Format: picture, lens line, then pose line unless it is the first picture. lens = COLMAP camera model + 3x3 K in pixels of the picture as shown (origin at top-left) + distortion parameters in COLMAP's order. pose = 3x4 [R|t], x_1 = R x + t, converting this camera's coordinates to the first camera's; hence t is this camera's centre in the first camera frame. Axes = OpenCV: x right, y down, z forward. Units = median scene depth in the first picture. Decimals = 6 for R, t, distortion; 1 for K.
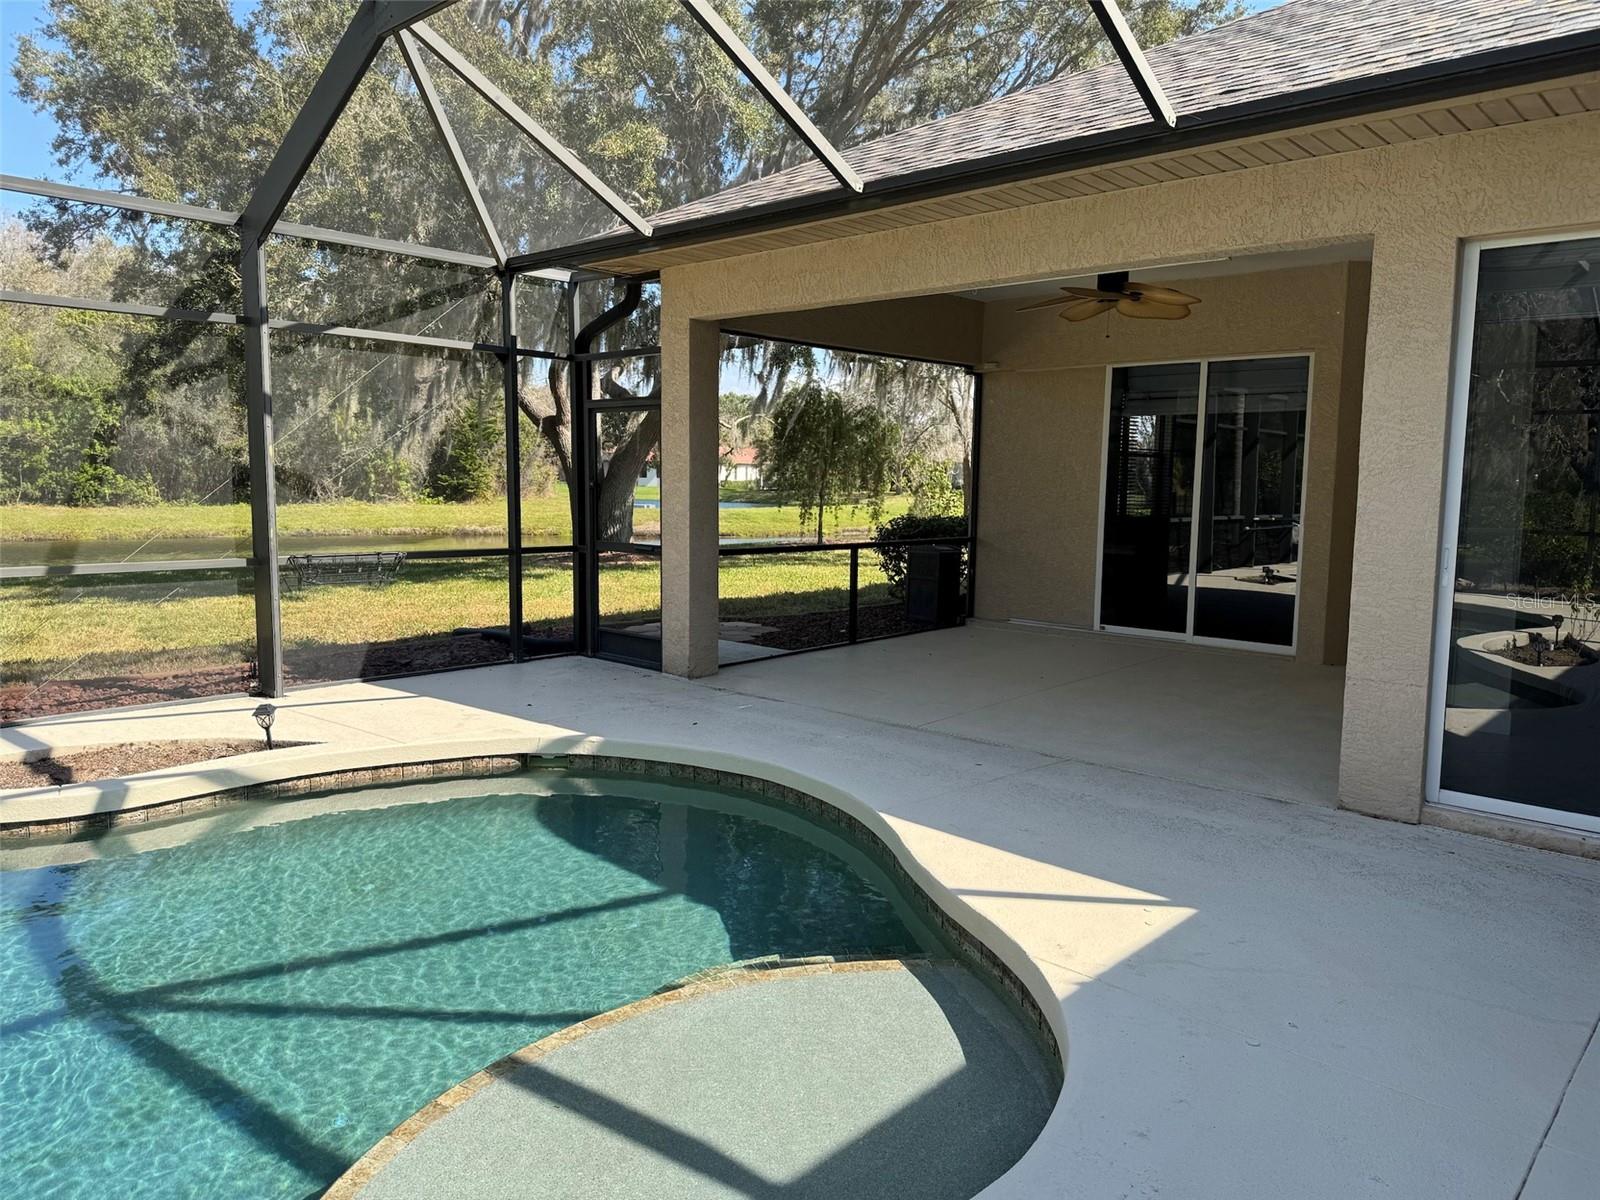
lens RADIAL K [[1123.4, 0, 800.0], [0, 1123.4, 600.0], [0, 0, 1]] dist [0.084573, -0.123281]
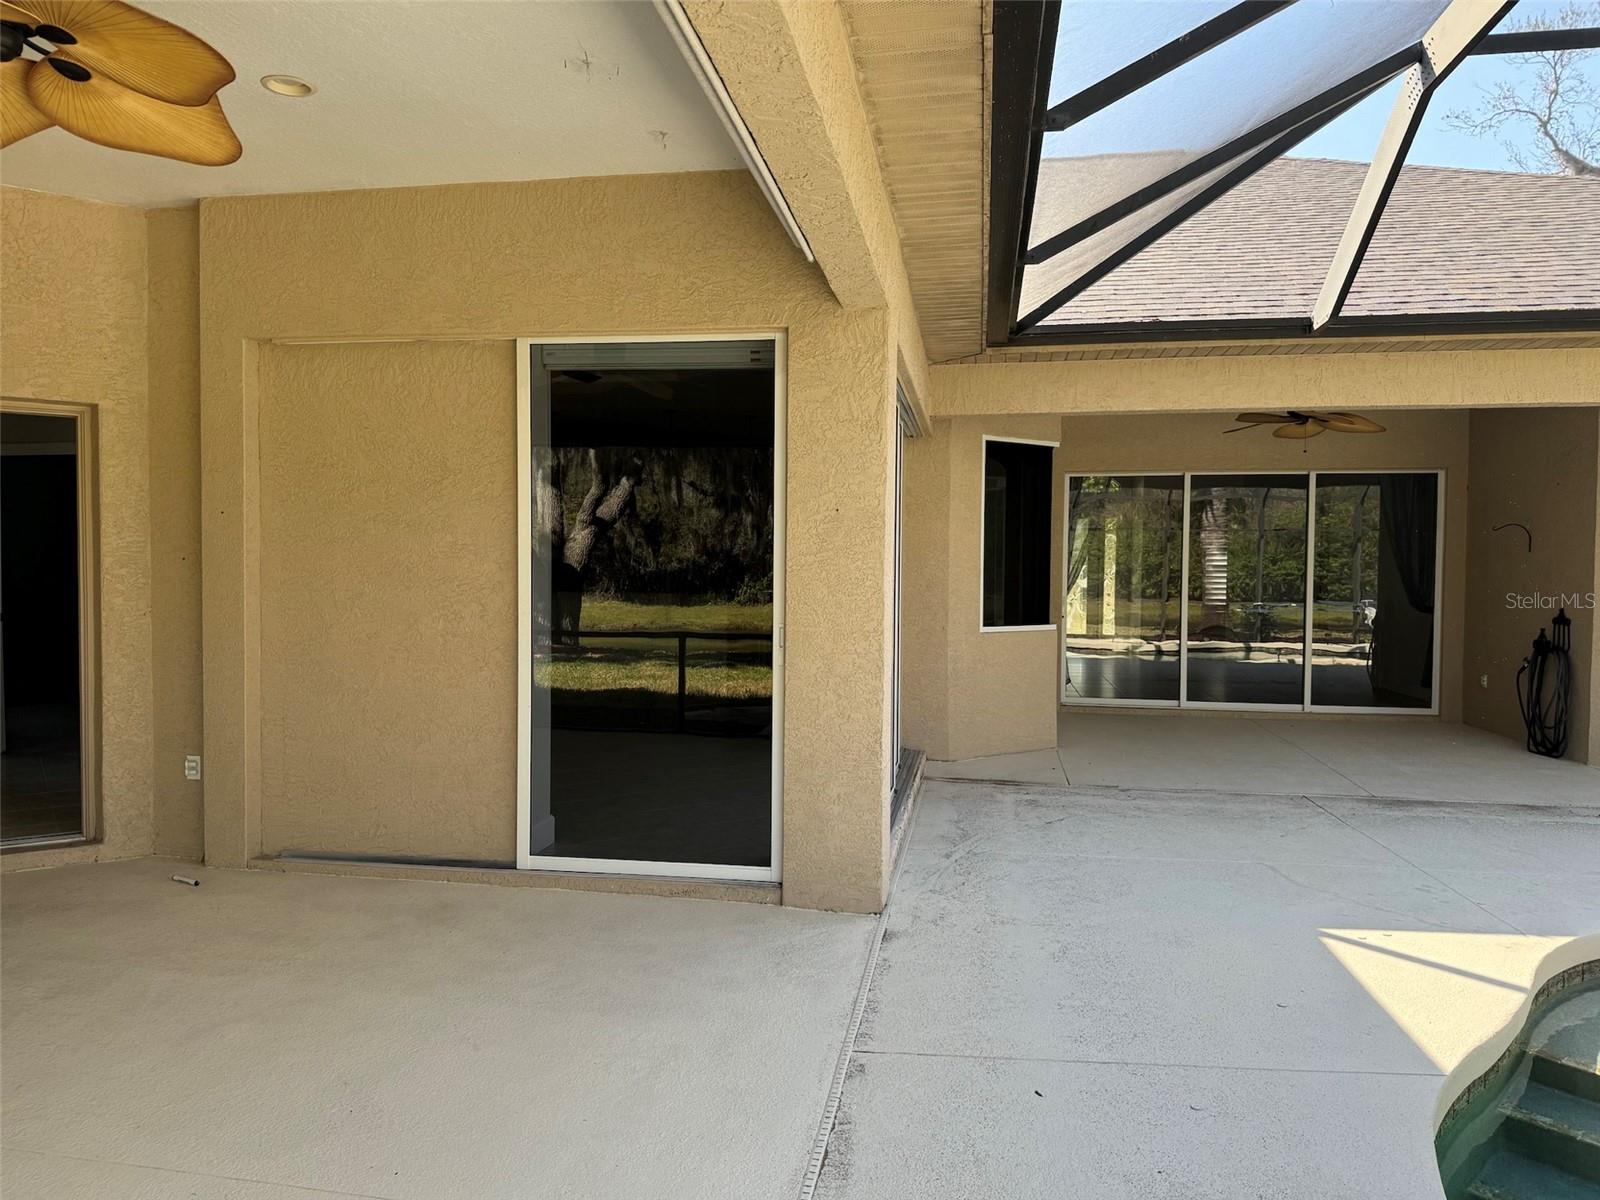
lens RADIAL K [[1123.4, 0, 800.0], [0, 1123.4, 600.0], [0, 0, 1]] dist [0.084573, -0.123281]
pose [[-0.541117, -0.044214, 0.839784, -0.343255], [0.073225, 0.992347, 0.099429, -0.226904], [-0.837753, 0.115296, -0.533738, 2.027969]]
